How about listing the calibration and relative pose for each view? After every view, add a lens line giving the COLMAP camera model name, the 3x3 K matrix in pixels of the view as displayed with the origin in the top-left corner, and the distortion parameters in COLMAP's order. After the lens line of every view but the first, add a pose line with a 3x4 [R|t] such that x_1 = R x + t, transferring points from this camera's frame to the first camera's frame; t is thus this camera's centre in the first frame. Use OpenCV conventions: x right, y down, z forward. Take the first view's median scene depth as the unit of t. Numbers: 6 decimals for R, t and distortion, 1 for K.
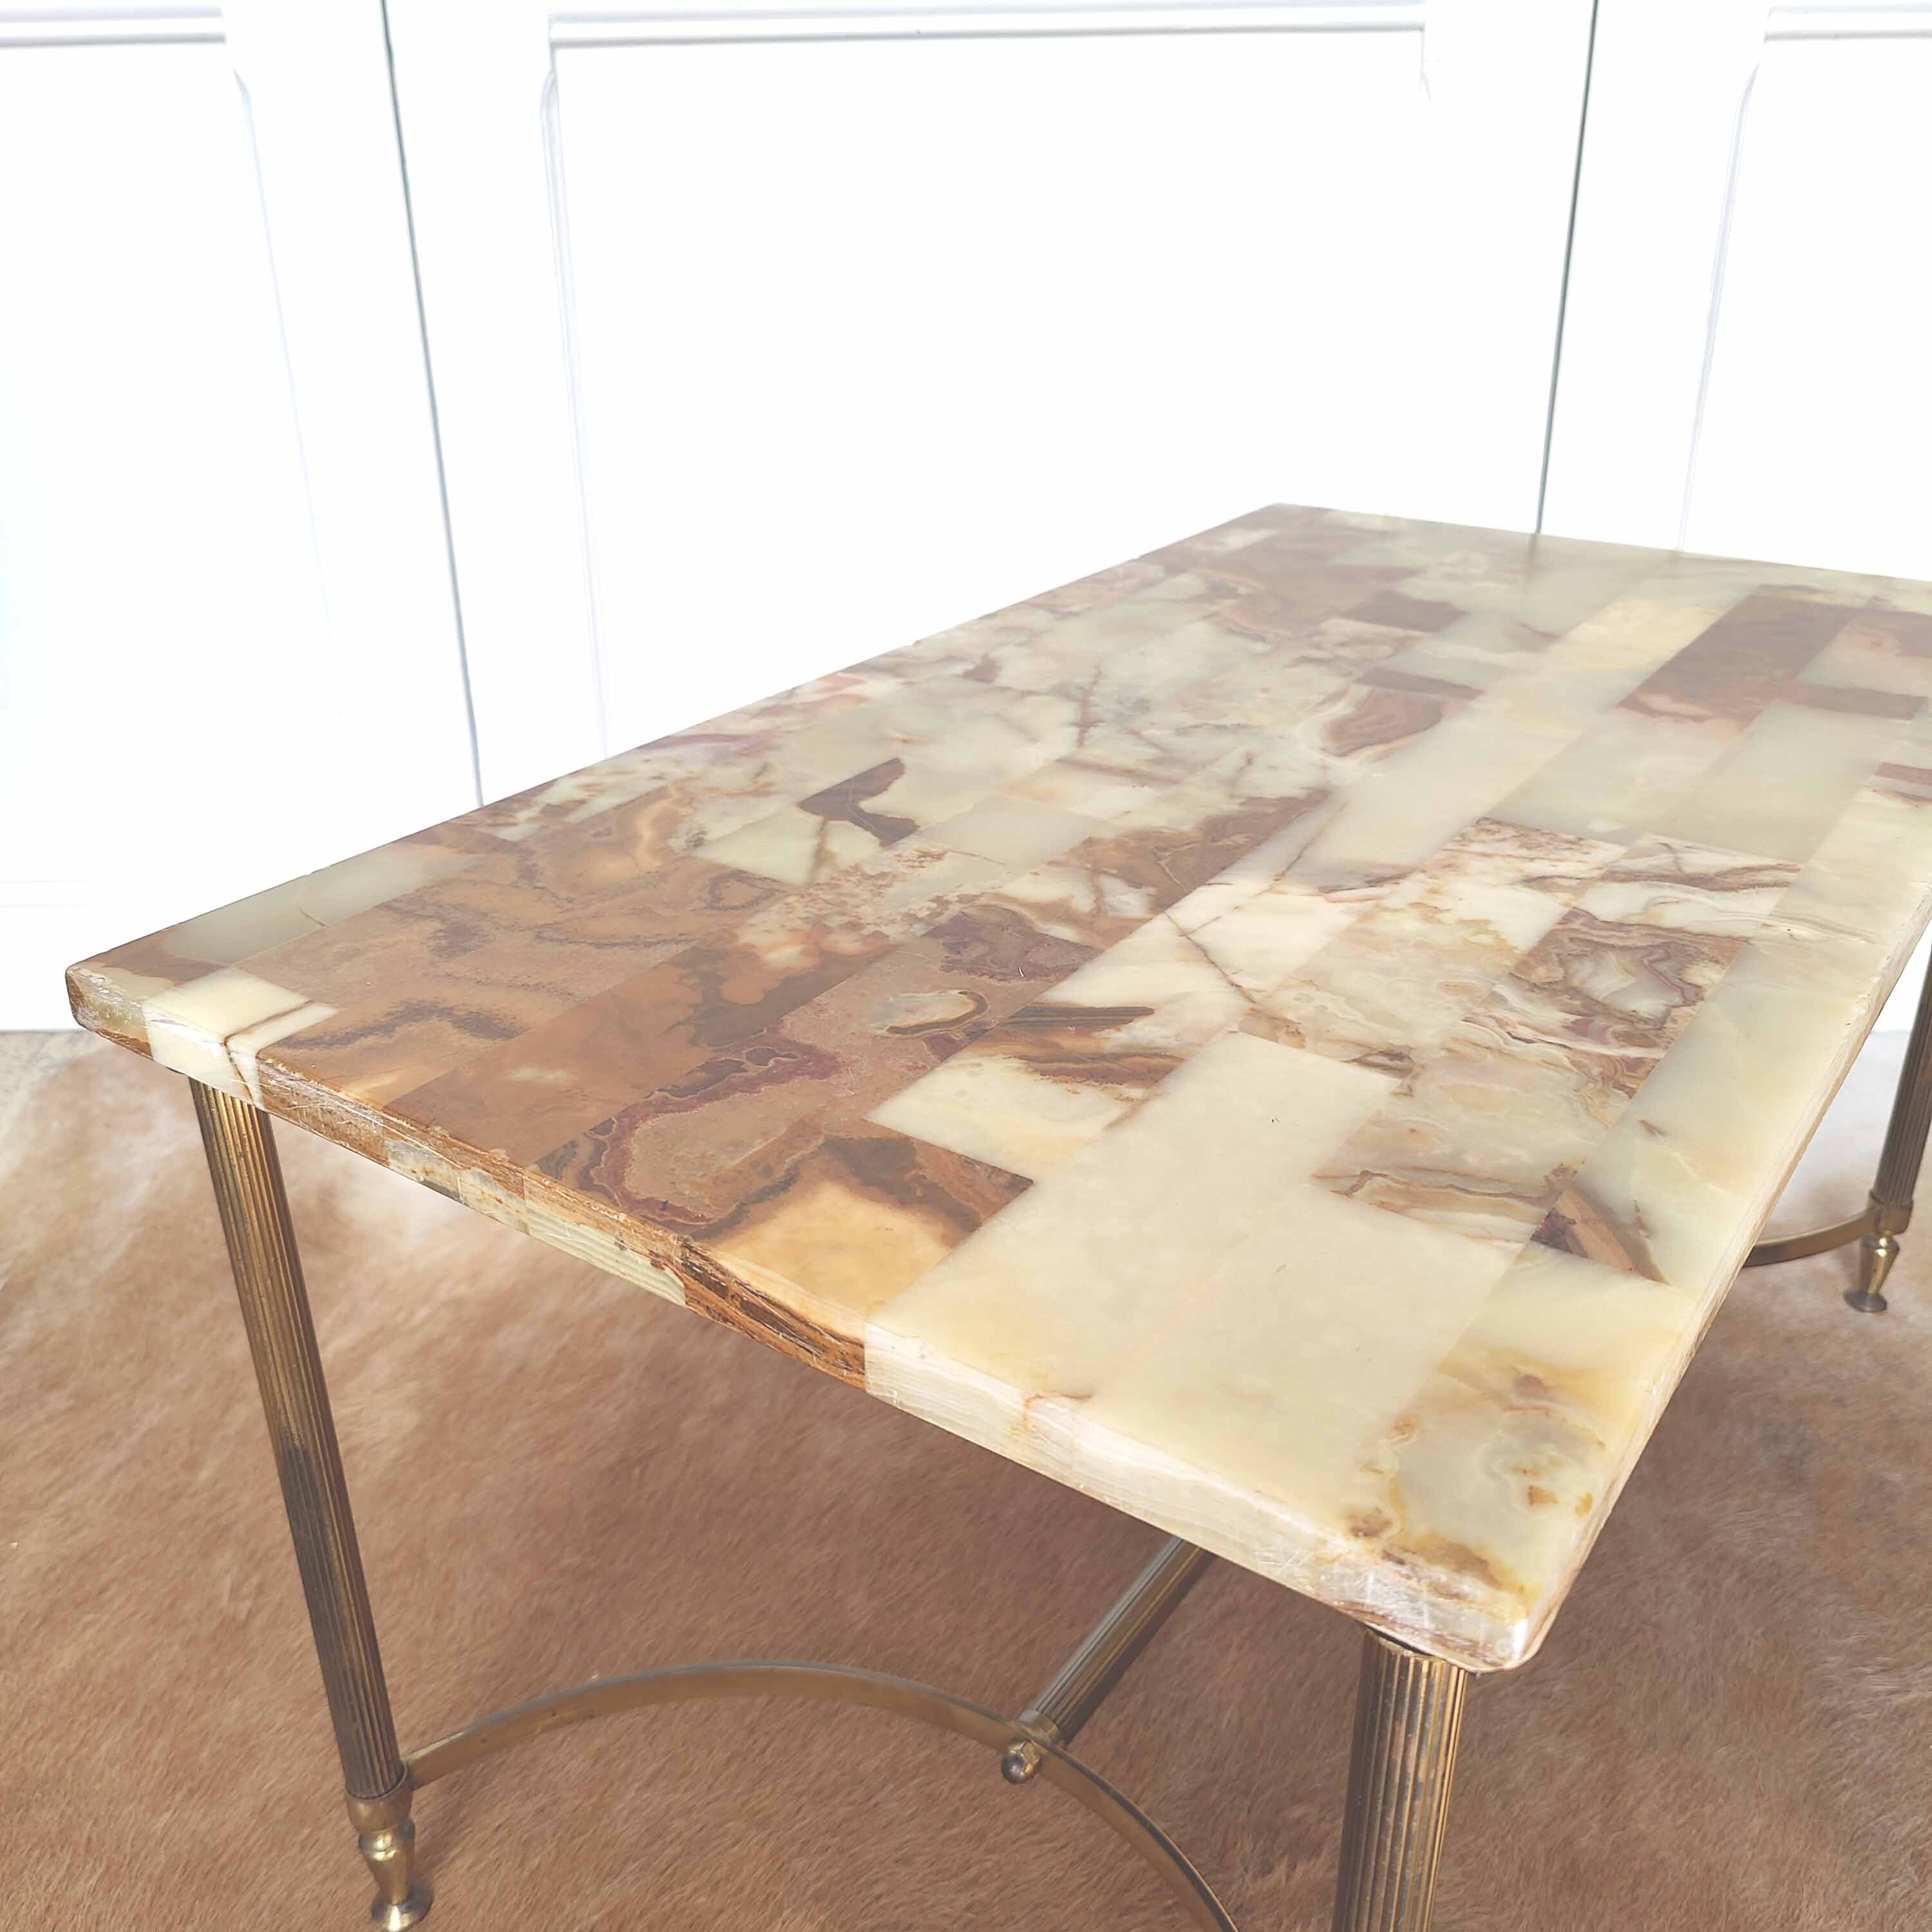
lens RADIAL K [[1873.7, 0, 975.5], [0, 1873.7, 916.4], [0, 0, 1]] dist [-0.032873, 0.121050]
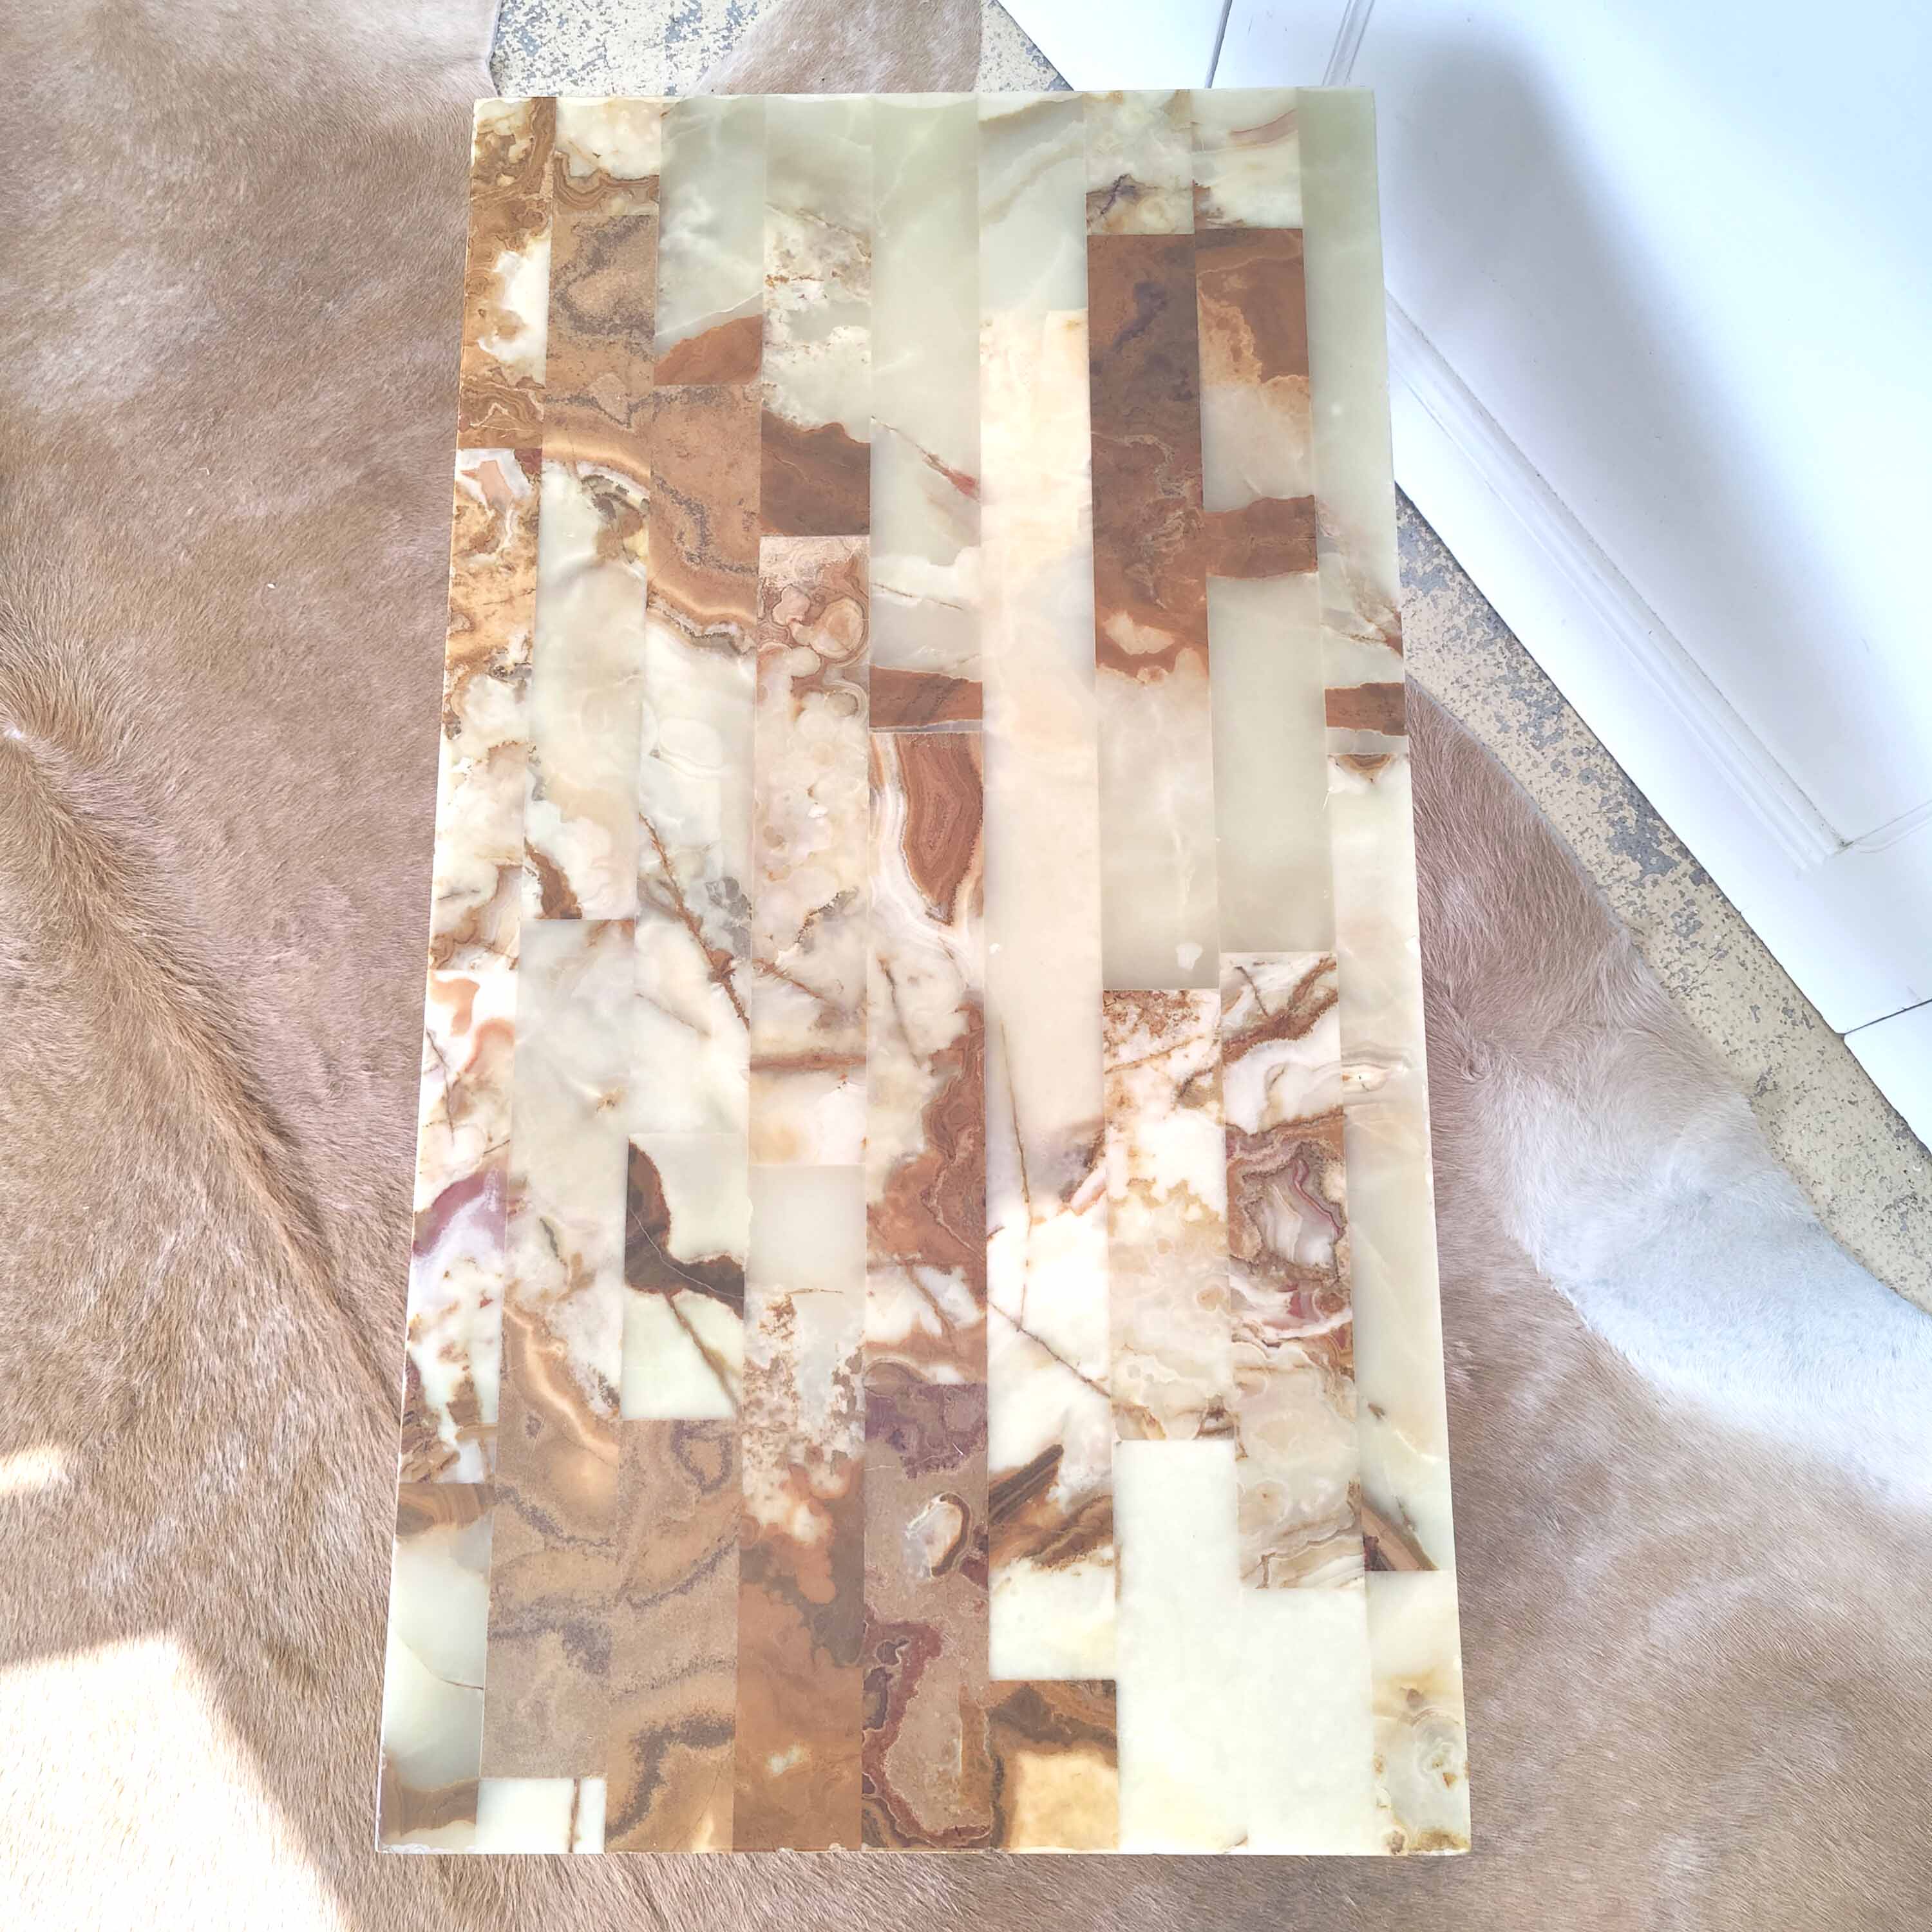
lens RADIAL K [[1873.7, 0, 975.5], [0, 1873.7, 916.4], [0, 0, 1]] dist [-0.032873, 0.121050]
pose [[0.819352, -0.560488, 0.120478, 0.085775], [0.231758, 0.516049, 0.824610, -1.276359], [-0.524357, -0.647724, 0.552723, 0.426756]]
